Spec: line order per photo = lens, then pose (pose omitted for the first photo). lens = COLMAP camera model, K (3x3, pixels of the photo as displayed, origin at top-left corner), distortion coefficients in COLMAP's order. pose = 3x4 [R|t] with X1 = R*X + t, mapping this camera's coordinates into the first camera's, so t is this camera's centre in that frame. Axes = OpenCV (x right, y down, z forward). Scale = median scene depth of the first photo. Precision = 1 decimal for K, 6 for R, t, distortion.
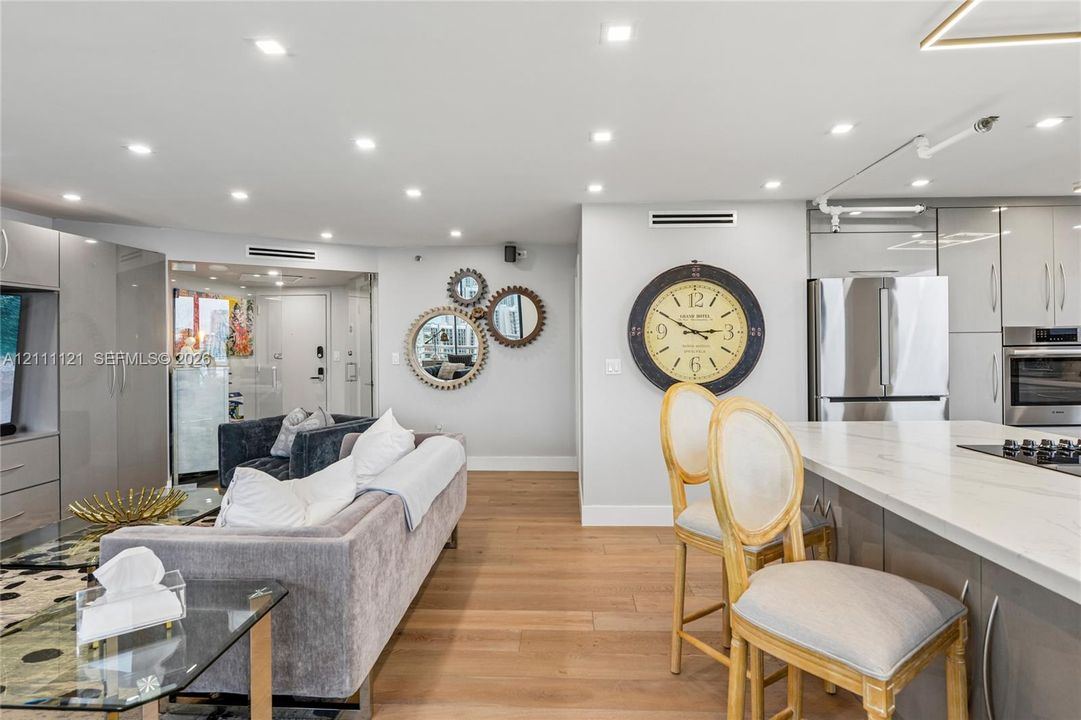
lens RADIAL K [[549.3, 0, 540.1], [0, 549.3, 343.0], [0, 0, 1]] dist [0.002270, 0.000095]
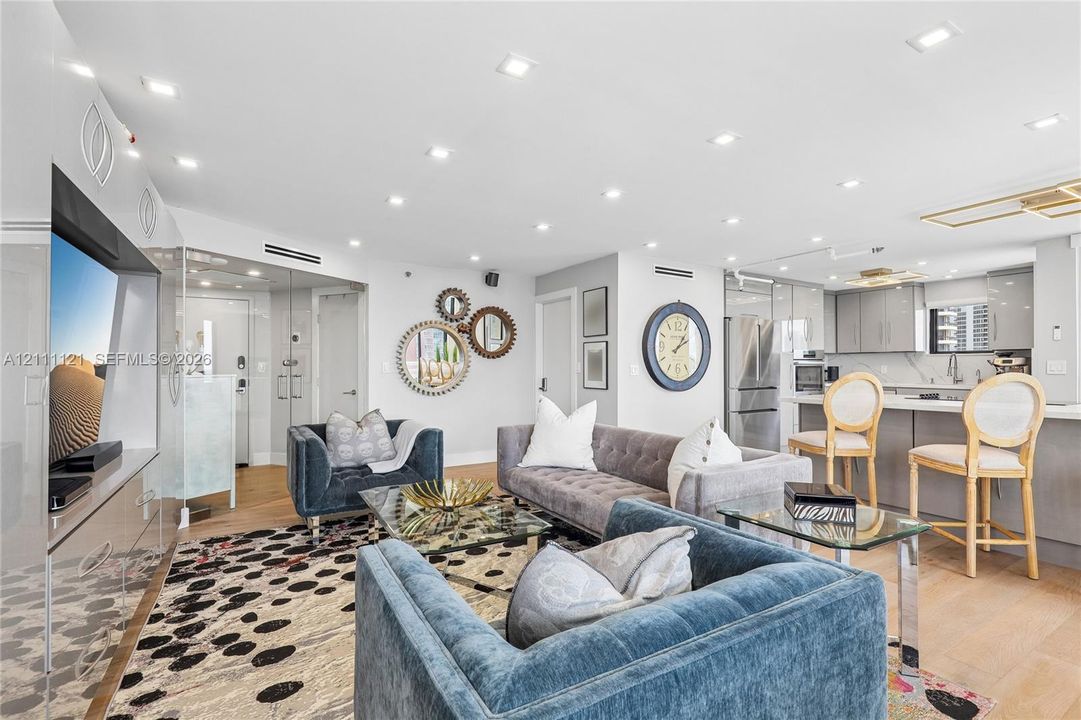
lens RADIAL K [[483.6, 0, 540.5], [0, 483.6, 360.0], [0, 0, 1]] dist [-0.001522, -0.000095]
pose [[0.834746, 0.013268, 0.550475, -0.540647], [-0.008013, 0.999897, -0.011949, 0.023879], [-0.550577, 0.005564, 0.834766, 0.069477]]
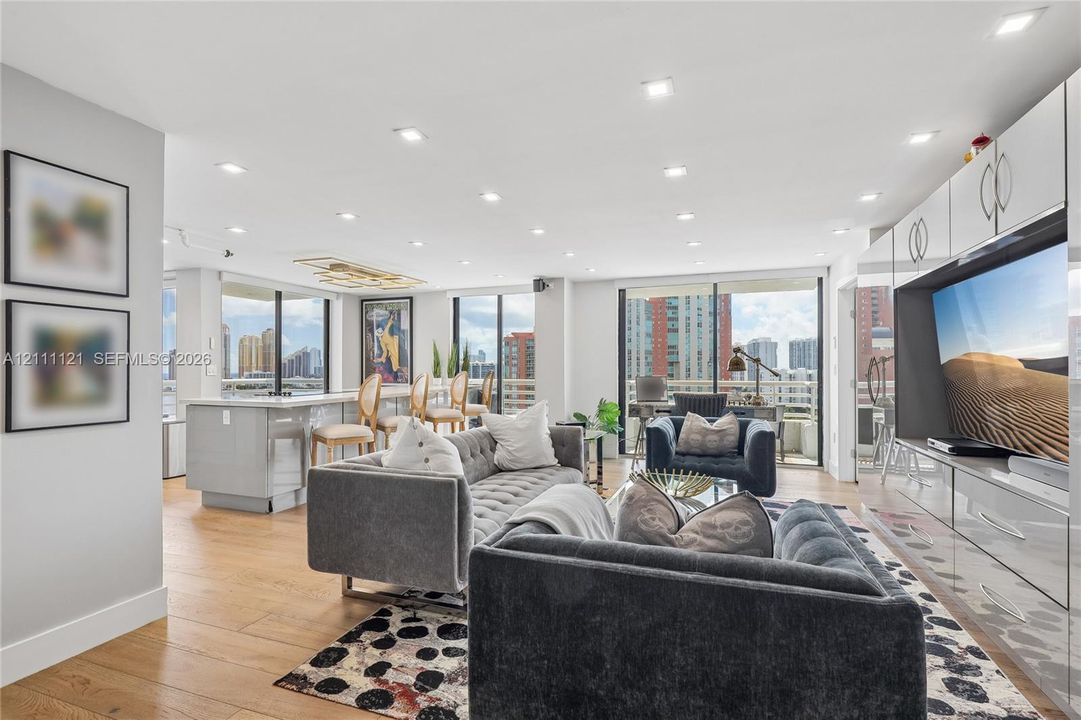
lens RADIAL K [[493.0, 0, 546.7], [0, 493.0, 369.7], [0, 0, 1]] dist [0.000767, -0.000143]
pose [[-0.957262, 0.009421, 0.289068, -0.388777], [0.009543, 0.999954, -0.000987, 0.028288], [-0.289064, 0.001814, -0.957308, 1.024059]]
